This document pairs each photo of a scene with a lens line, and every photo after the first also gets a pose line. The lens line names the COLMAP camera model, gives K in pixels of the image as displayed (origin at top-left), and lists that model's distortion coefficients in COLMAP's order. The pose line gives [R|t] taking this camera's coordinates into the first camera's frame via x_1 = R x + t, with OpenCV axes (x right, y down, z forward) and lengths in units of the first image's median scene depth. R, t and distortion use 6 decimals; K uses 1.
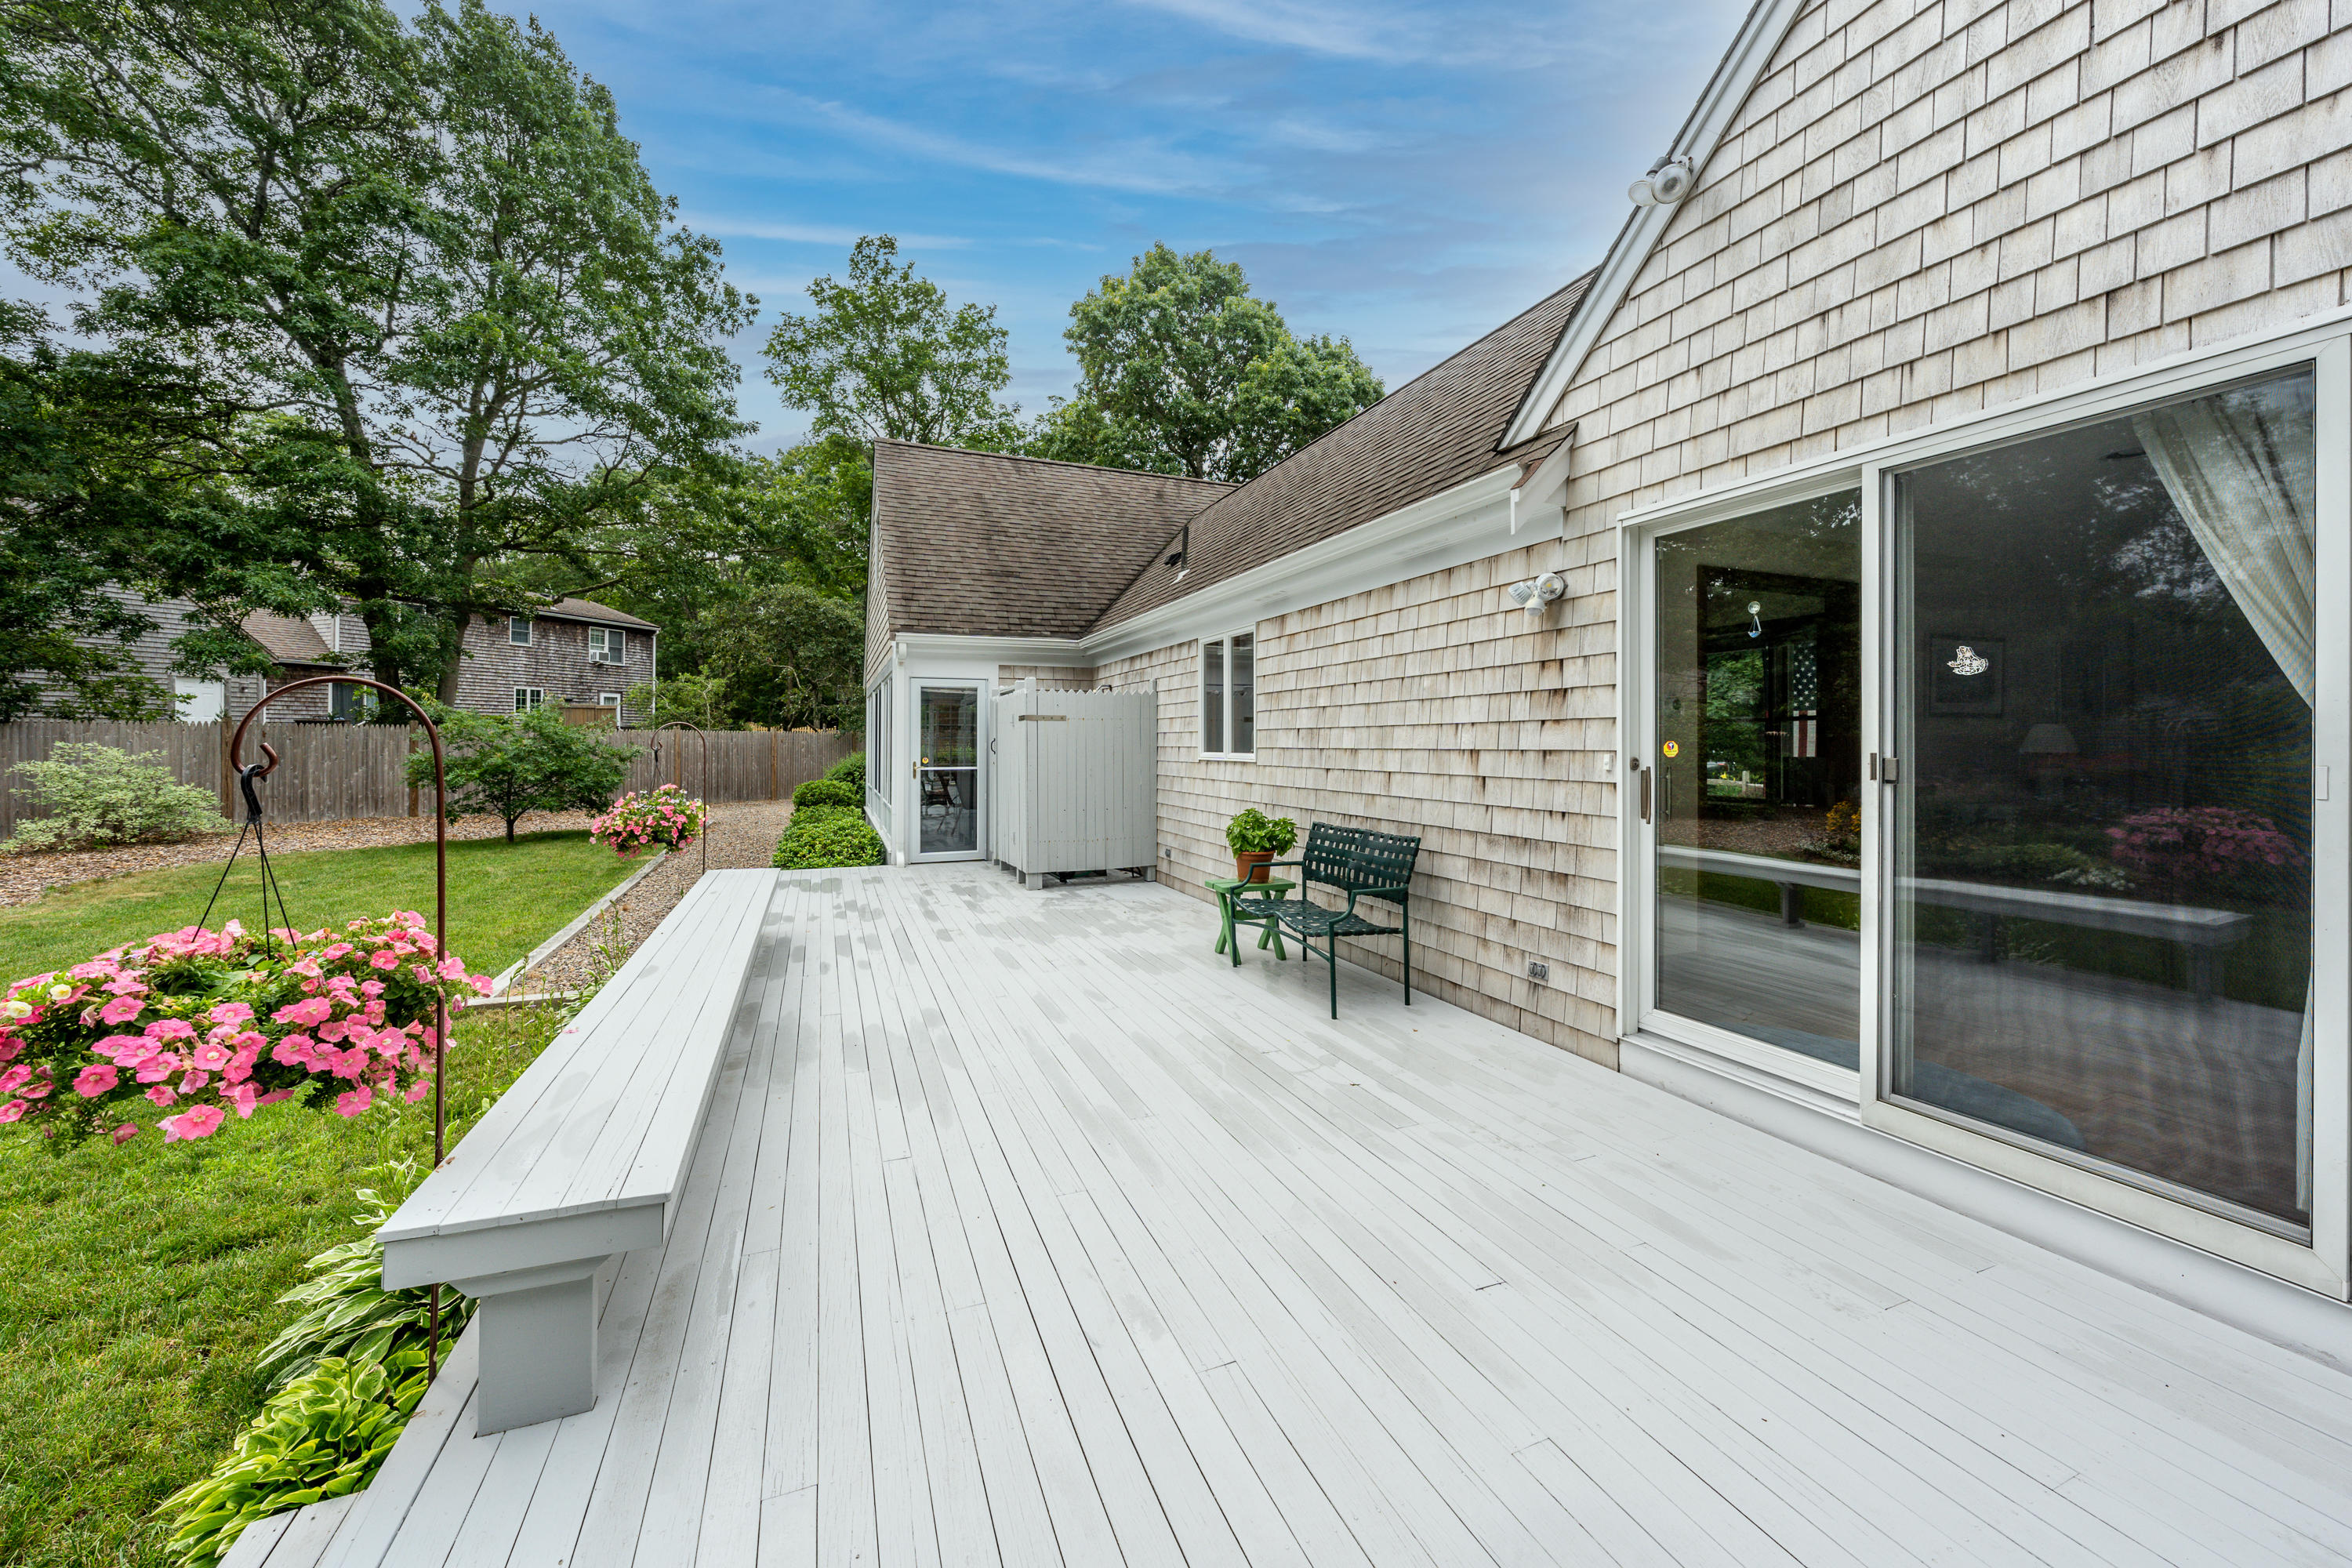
lens RADIAL K [[853.8, 0, 1178.8], [0, 853.8, 743.6], [0, 0, 1]] dist [0.000142, 0.000133]
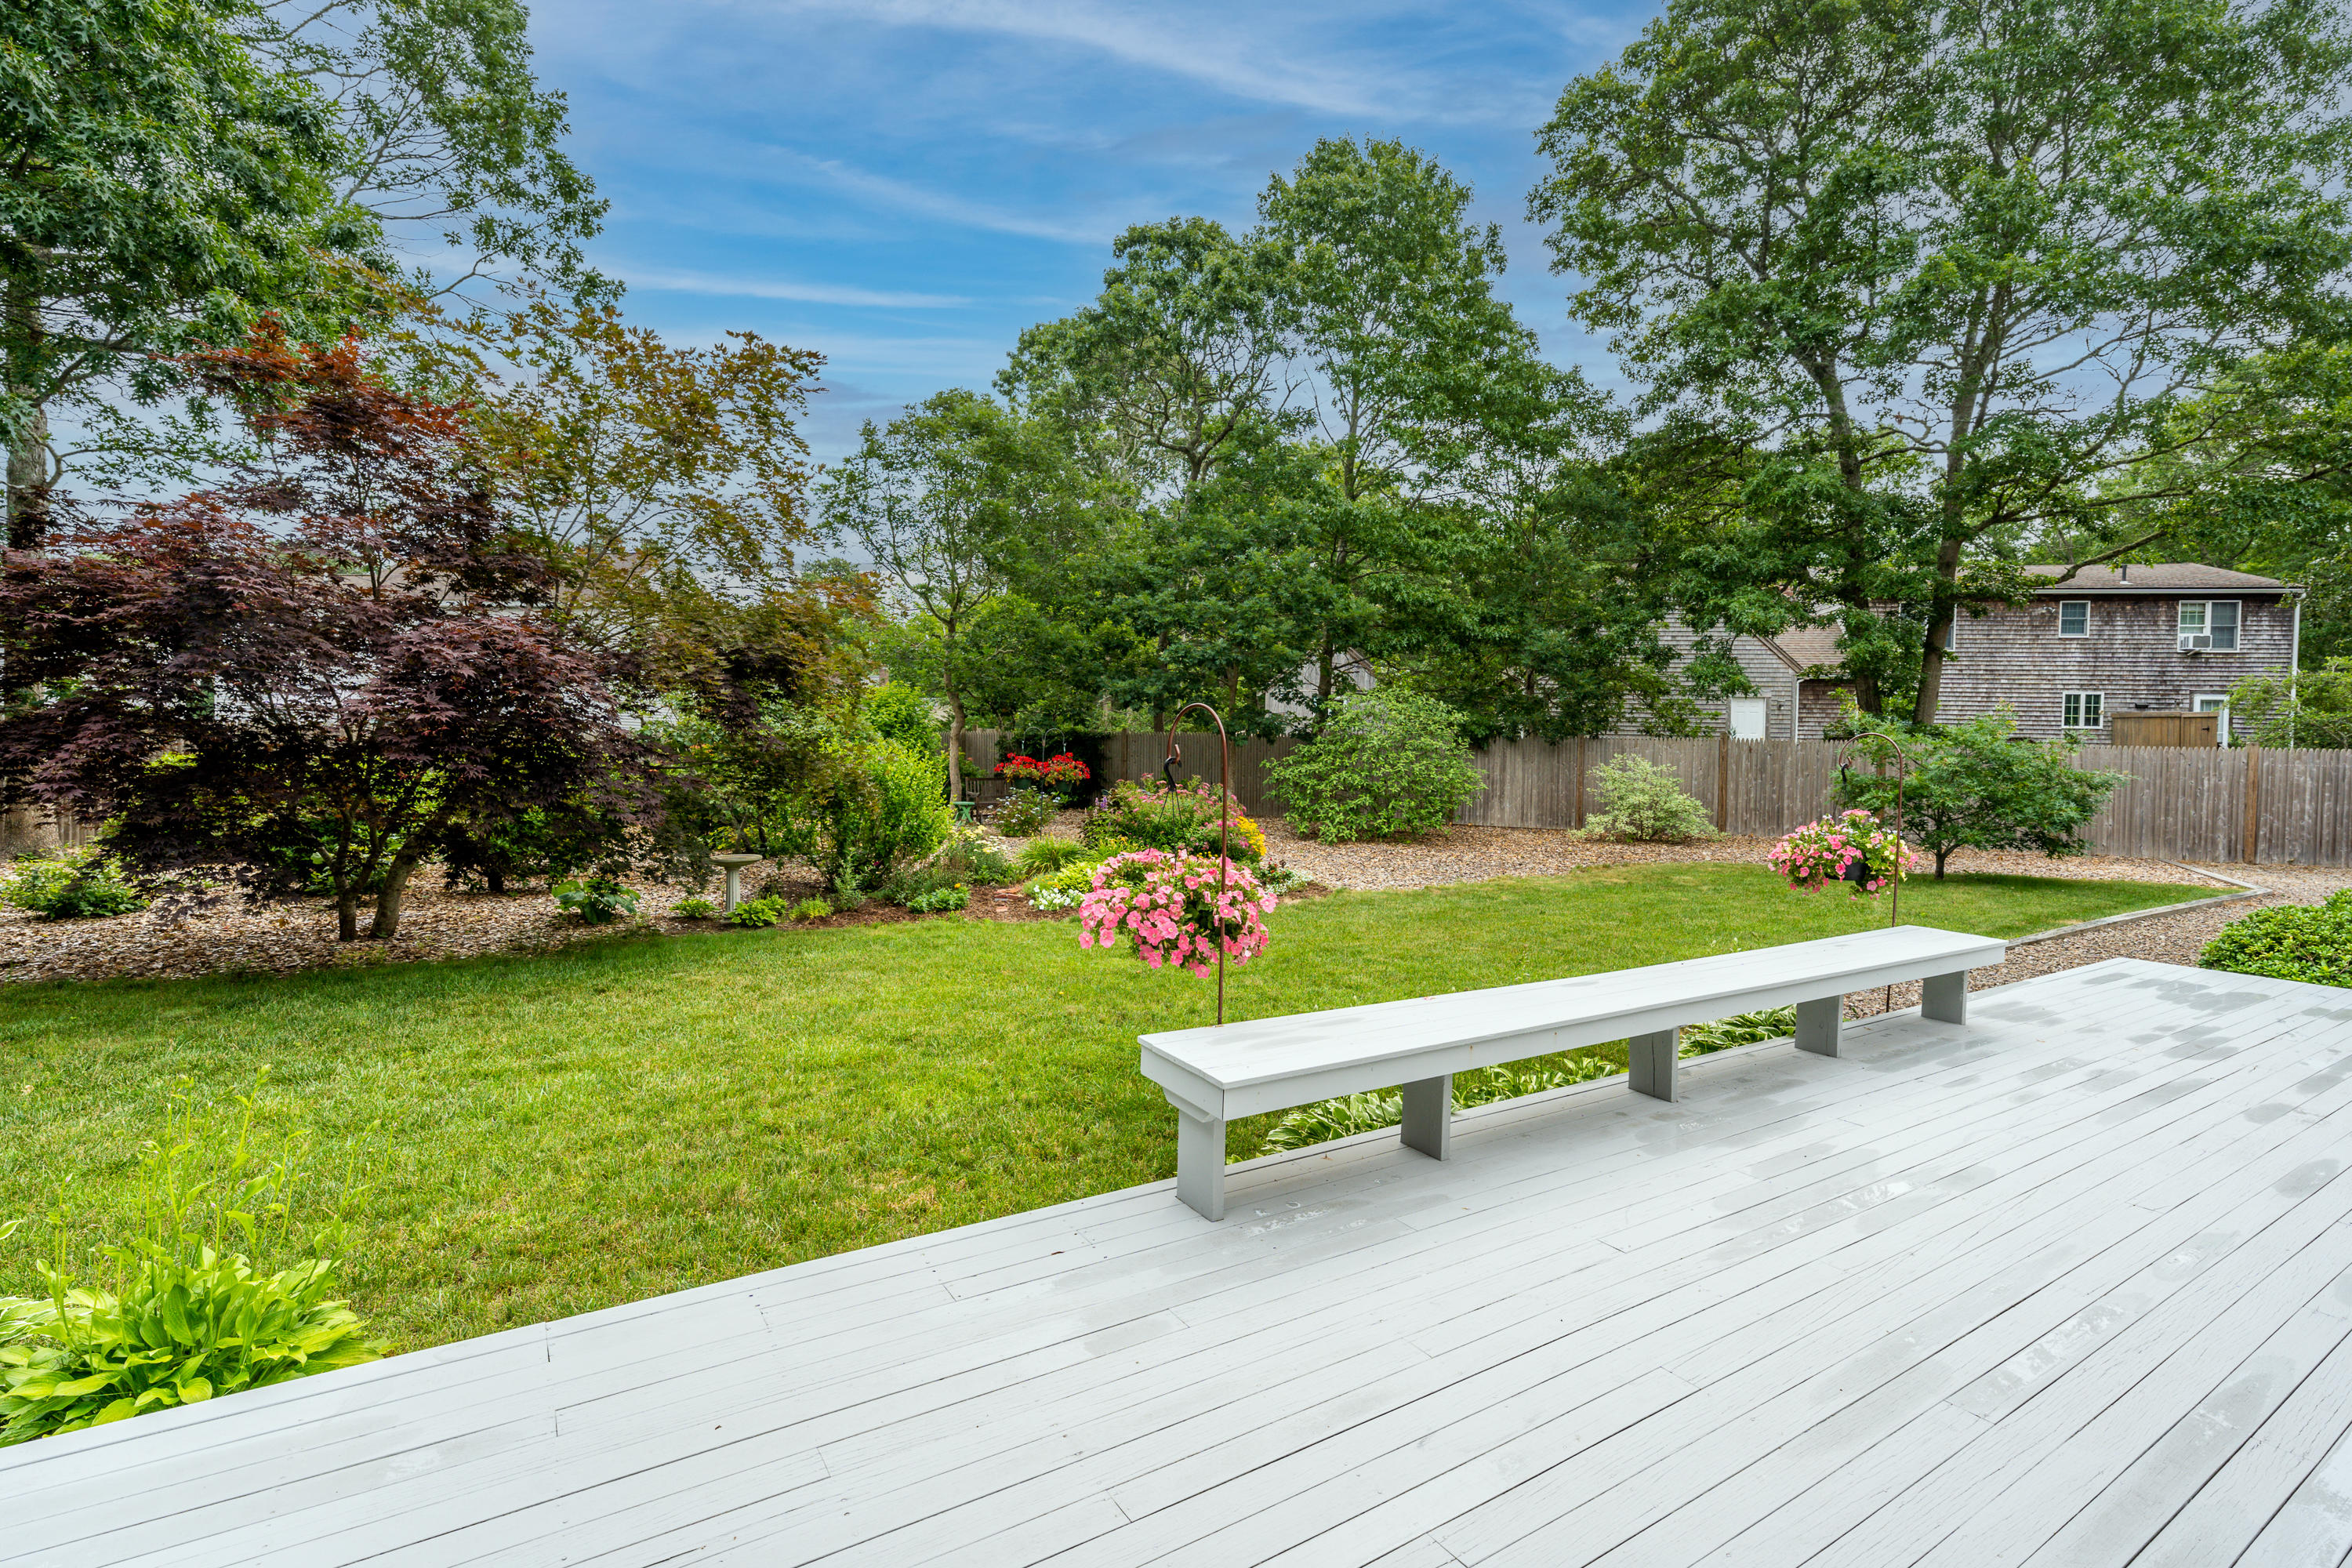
lens RADIAL K [[1083.9, 0, 1171.7], [0, 1083.9, 777.8], [0, 0, 1]] dist [0.003747, 0.000326]
pose [[0.169993, 0.030368, -0.984977, 0.112690], [-0.019749, 0.999429, 0.027405, 0.000839], [0.985247, 0.014793, 0.170495, 0.068955]]
